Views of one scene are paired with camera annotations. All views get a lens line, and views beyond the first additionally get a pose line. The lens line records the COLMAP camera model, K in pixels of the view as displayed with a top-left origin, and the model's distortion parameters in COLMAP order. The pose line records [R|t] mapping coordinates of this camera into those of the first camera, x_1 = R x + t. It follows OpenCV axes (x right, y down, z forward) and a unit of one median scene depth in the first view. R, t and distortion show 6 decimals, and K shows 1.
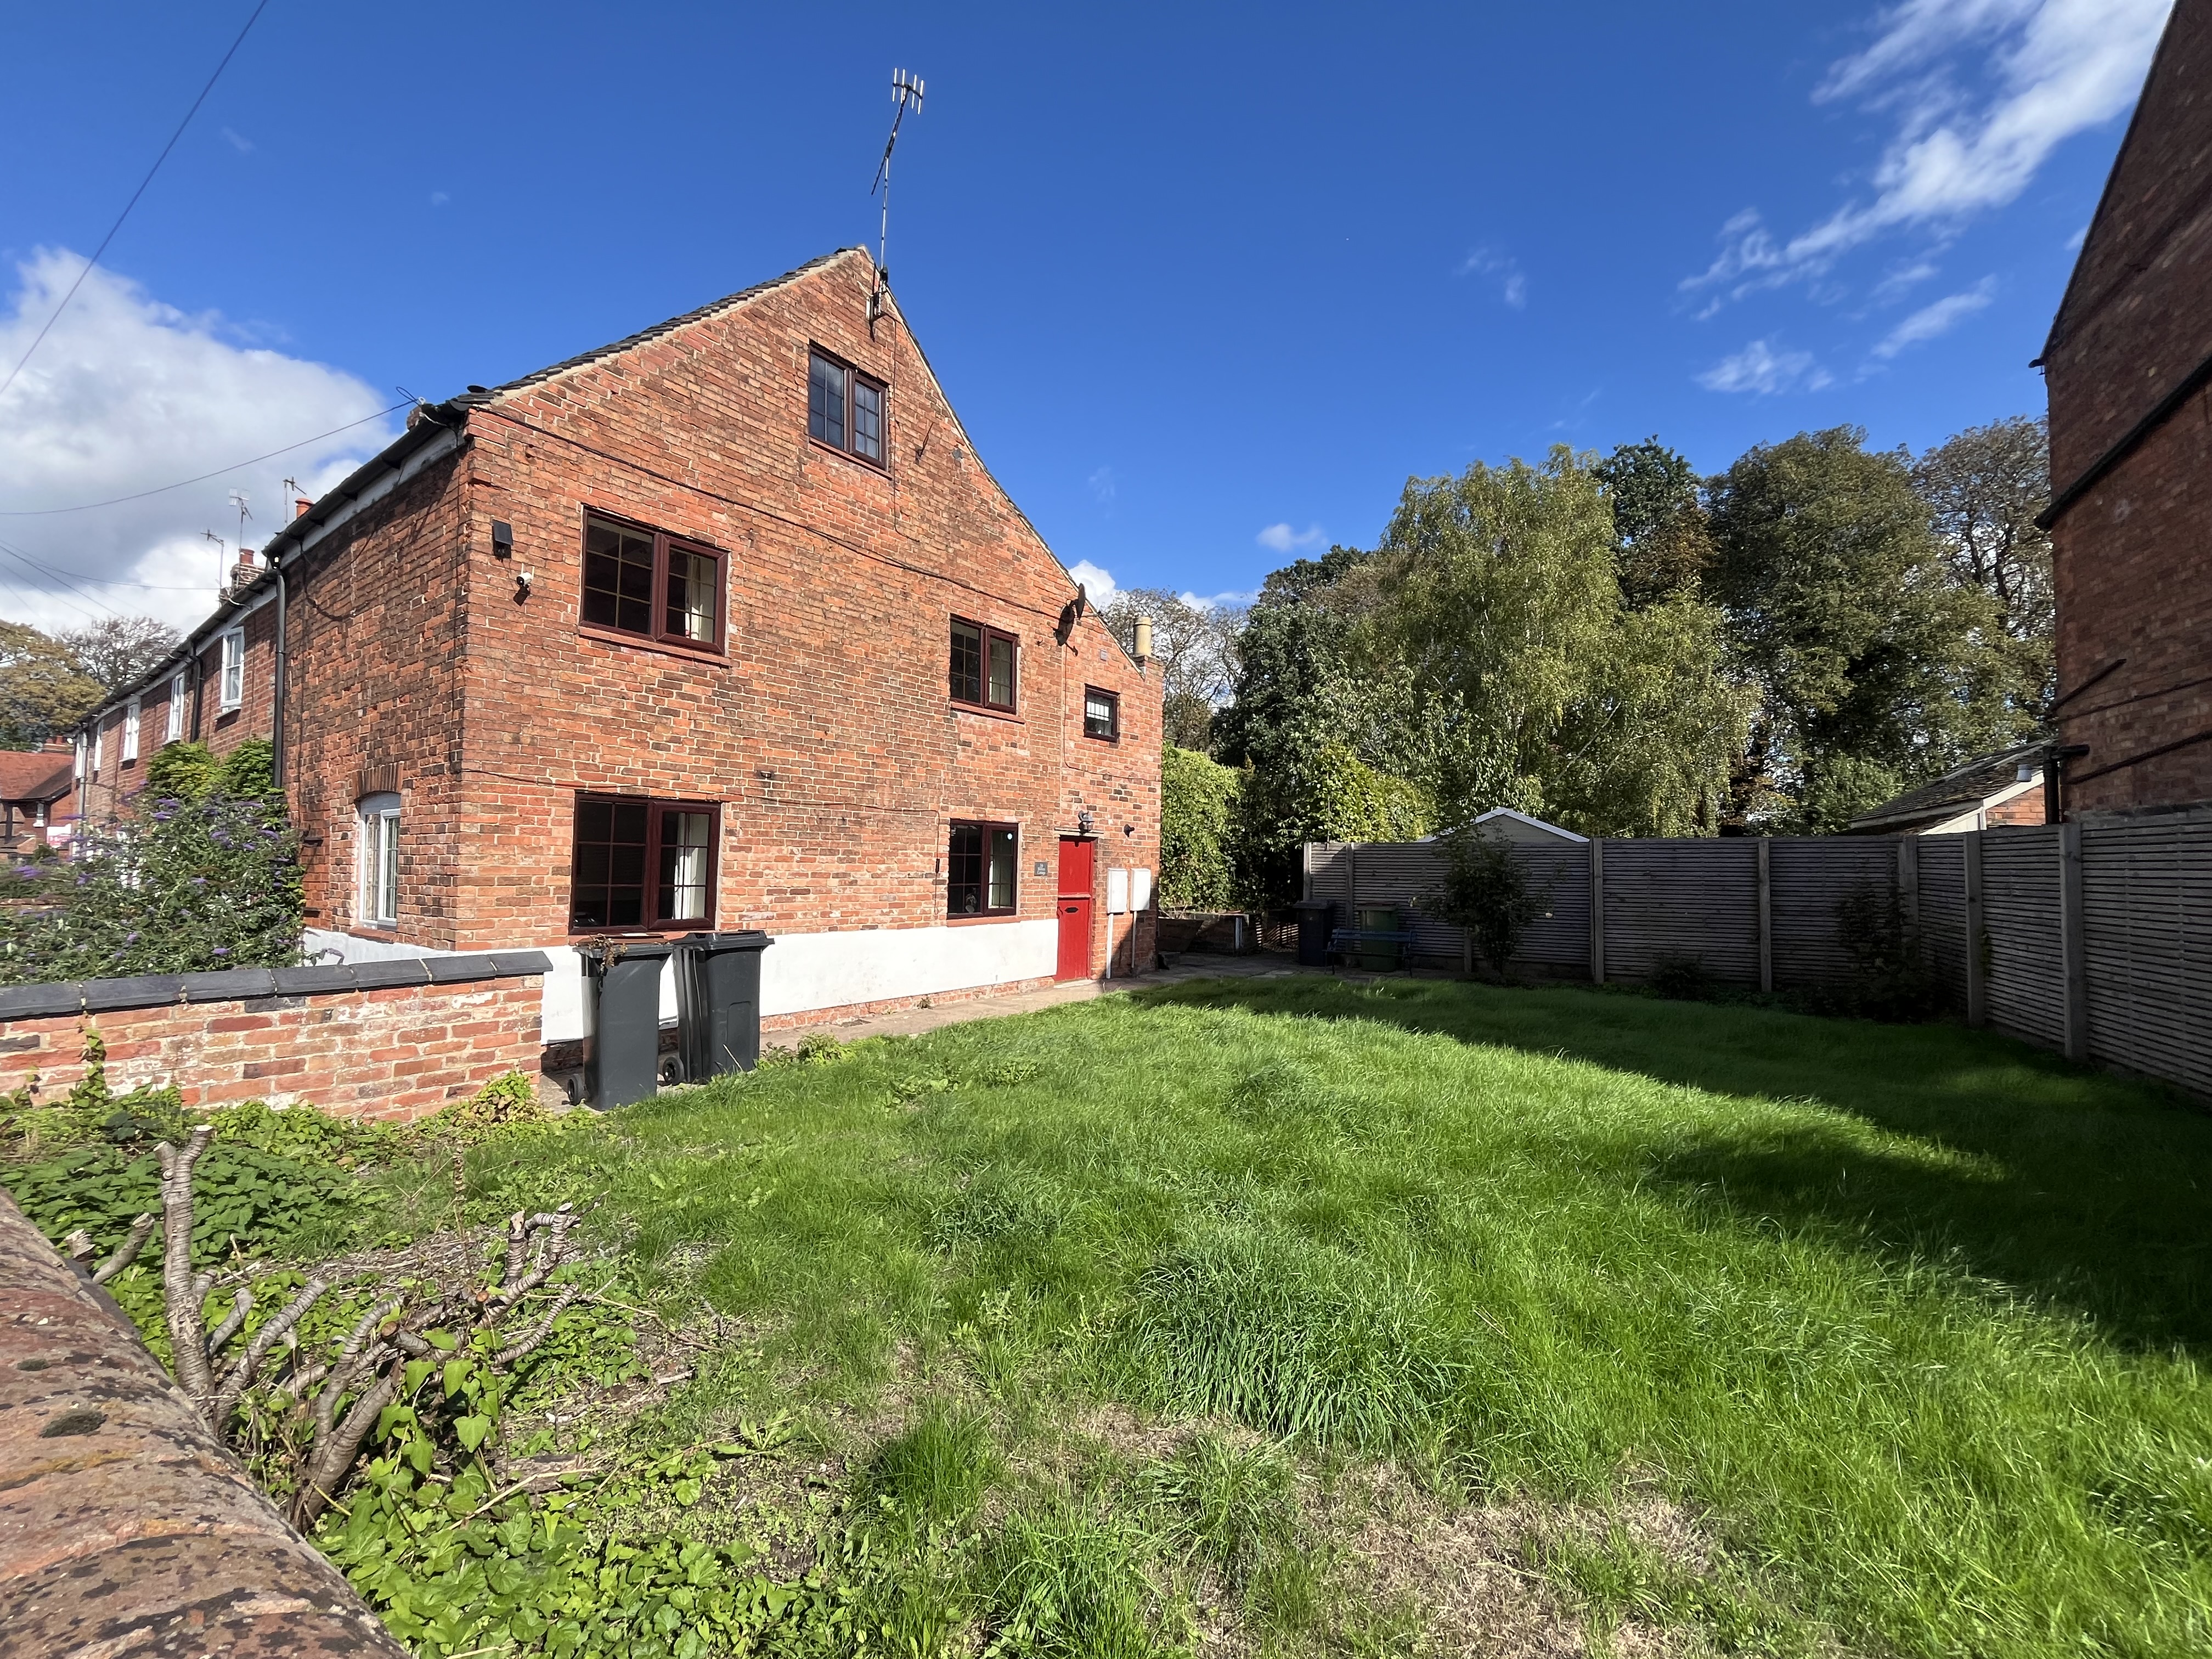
lens RADIAL K [[900.5, 0, 1099.1], [0, 900.5, 834.4], [0, 0, 1]] dist [-0.001548, -0.002662]
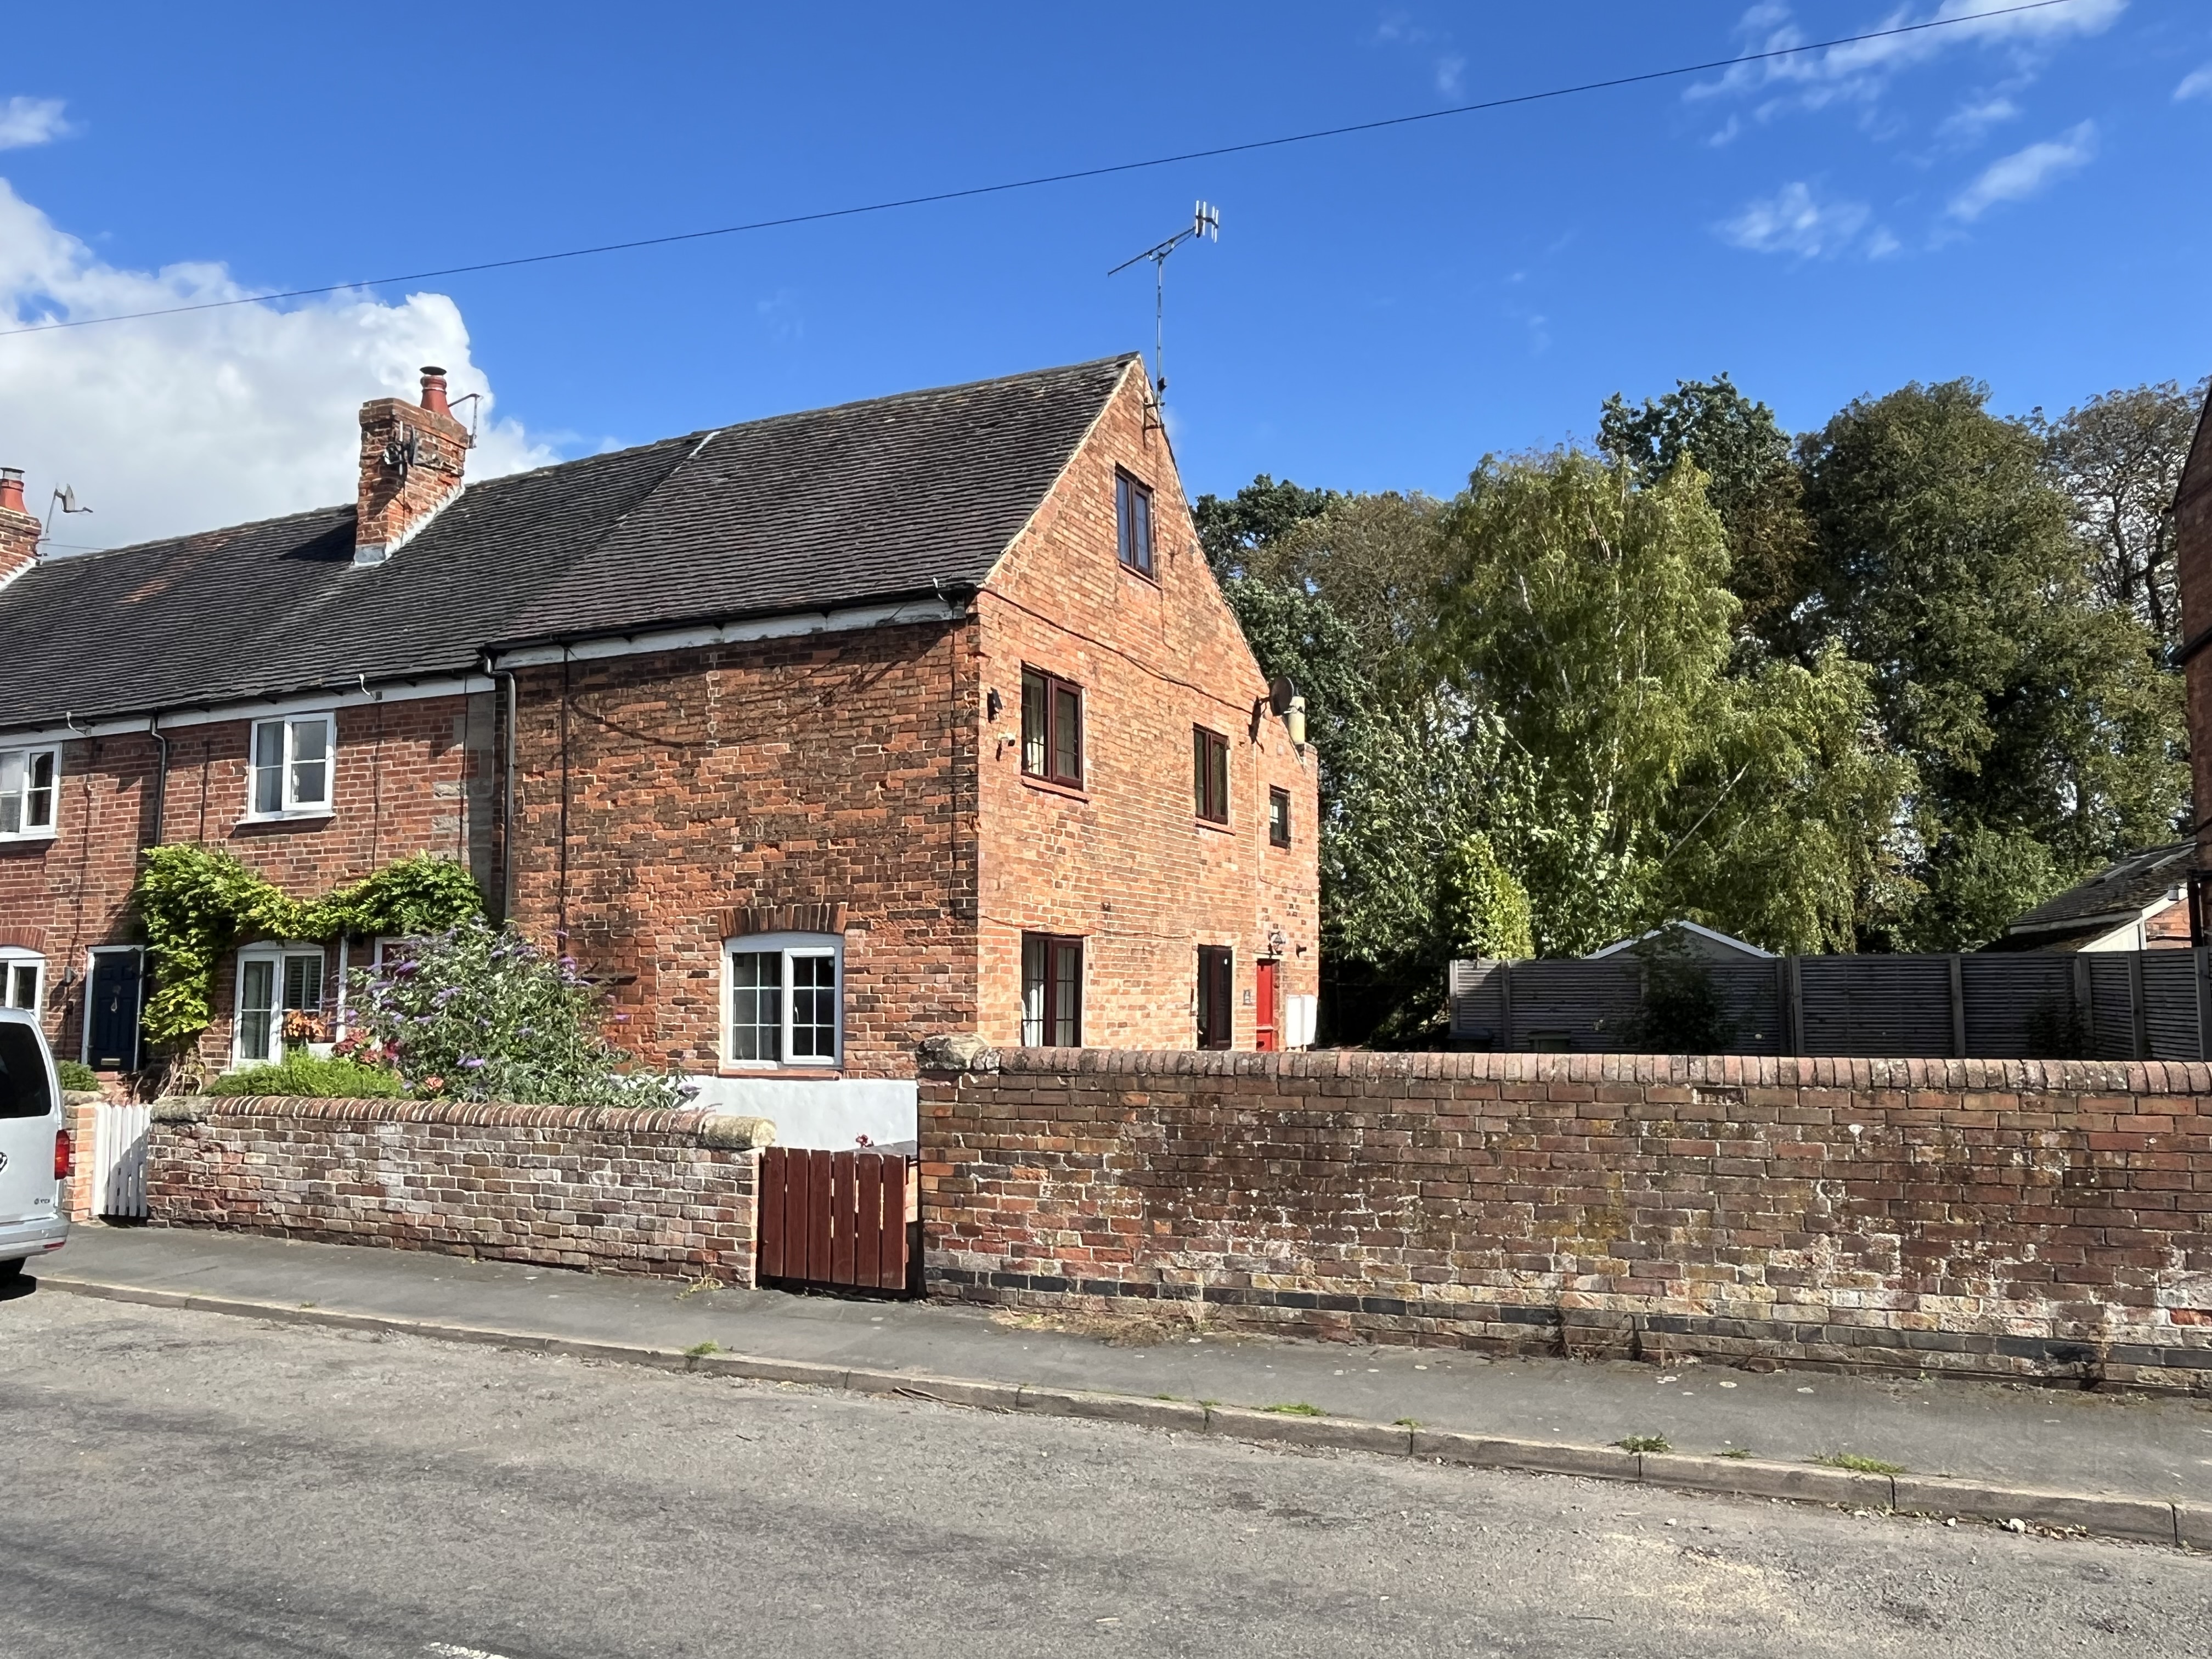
lens RADIAL K [[1671.7, 0, 1106.0], [0, 1671.7, 829.5], [0, 0, 1]] dist [0.000153, 0.009419]
pose [[0.975556, 0.004948, 0.219694, -0.584632], [0.008151, 0.998244, -0.058677, -0.032609], [-0.219599, 0.059034, 0.973803, -0.603854]]
